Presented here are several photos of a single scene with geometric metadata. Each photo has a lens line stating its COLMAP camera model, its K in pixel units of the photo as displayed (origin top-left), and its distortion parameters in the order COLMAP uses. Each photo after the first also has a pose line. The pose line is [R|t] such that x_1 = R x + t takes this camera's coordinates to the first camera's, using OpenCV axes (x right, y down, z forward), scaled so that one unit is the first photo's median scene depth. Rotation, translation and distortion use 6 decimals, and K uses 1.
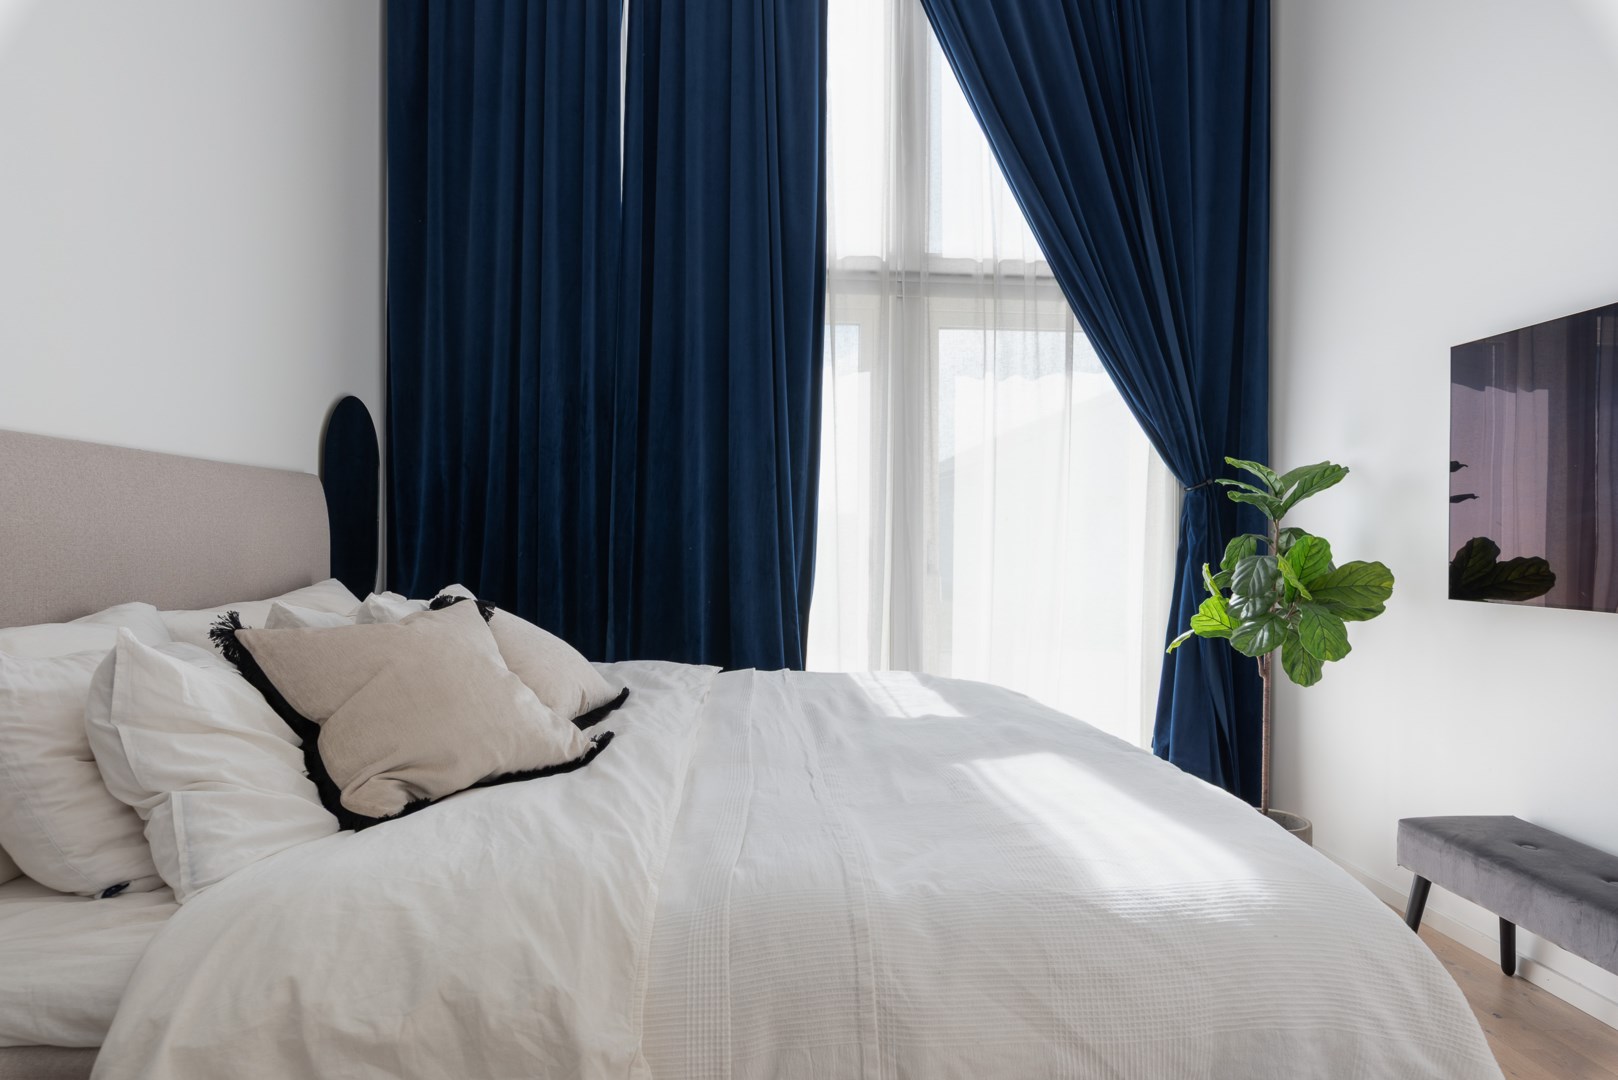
lens RADIAL K [[945.8, 0, 814.9], [0, 945.8, 533.5], [0, 0, 1]] dist [0.002952, 0.000692]
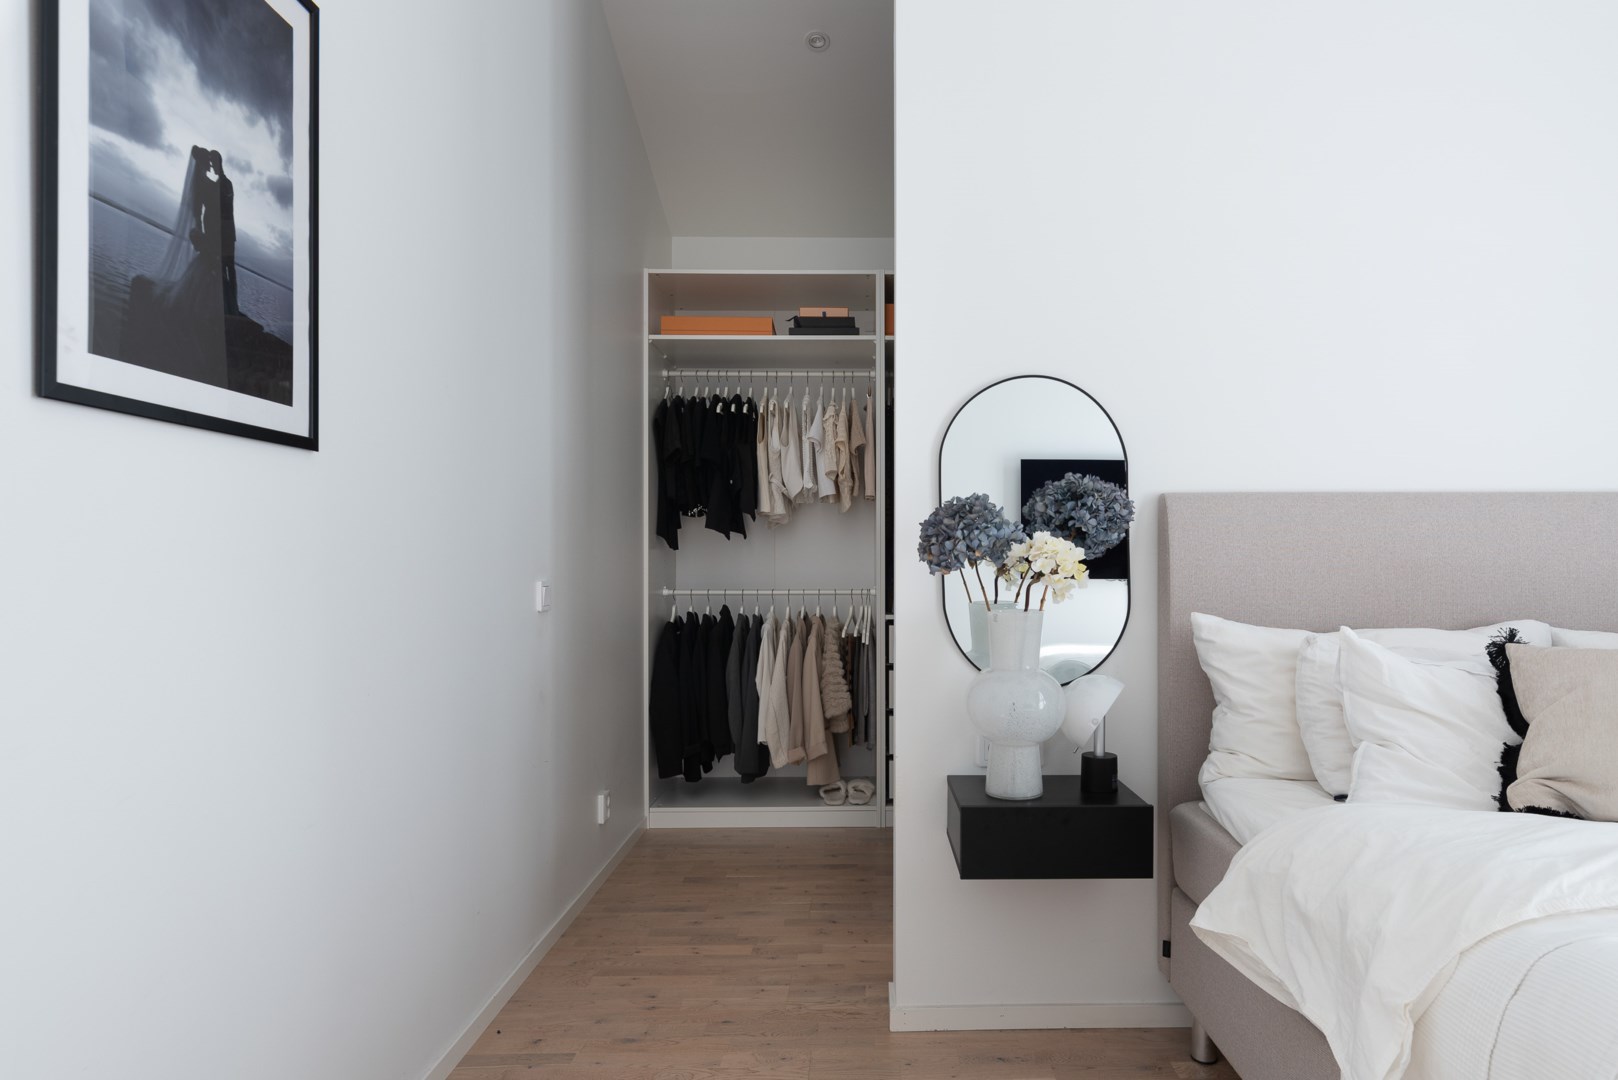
lens RADIAL K [[945.7, 0, 874.9], [0, 945.7, 575.4], [0, 0, 1]] dist [0.000919, 0.001627]
pose [[-0.067237, 0.005557, -0.997722, 0.483057], [0.005329, 0.999972, 0.005210, 0.003462], [0.997723, -0.004967, -0.067264, 0.206217]]
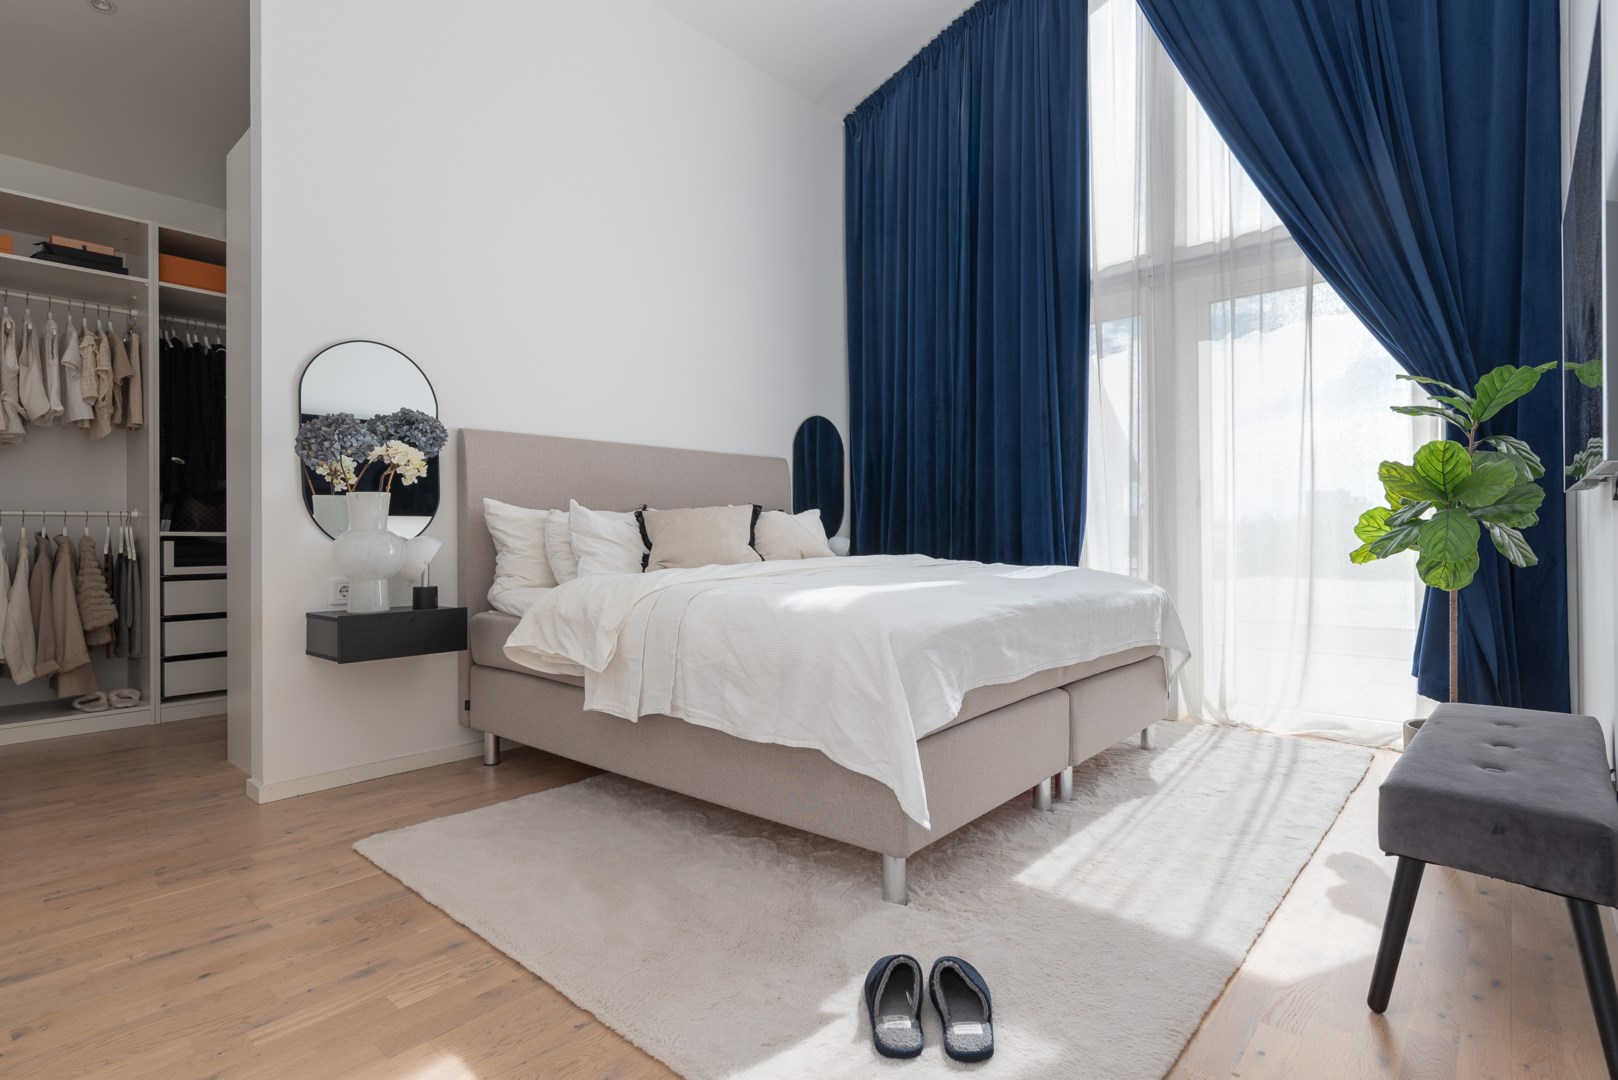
lens RADIAL K [[796.3, 0, 841.0], [0, 796.3, 537.4], [0, 0, 1]] dist [0.002398, -0.000334]
pose [[0.704616, -0.010516, -0.709511, 0.943454], [0.015266, 0.999883, 0.000341, 0.133981], [0.709424, -0.011072, 0.704695, -0.090328]]
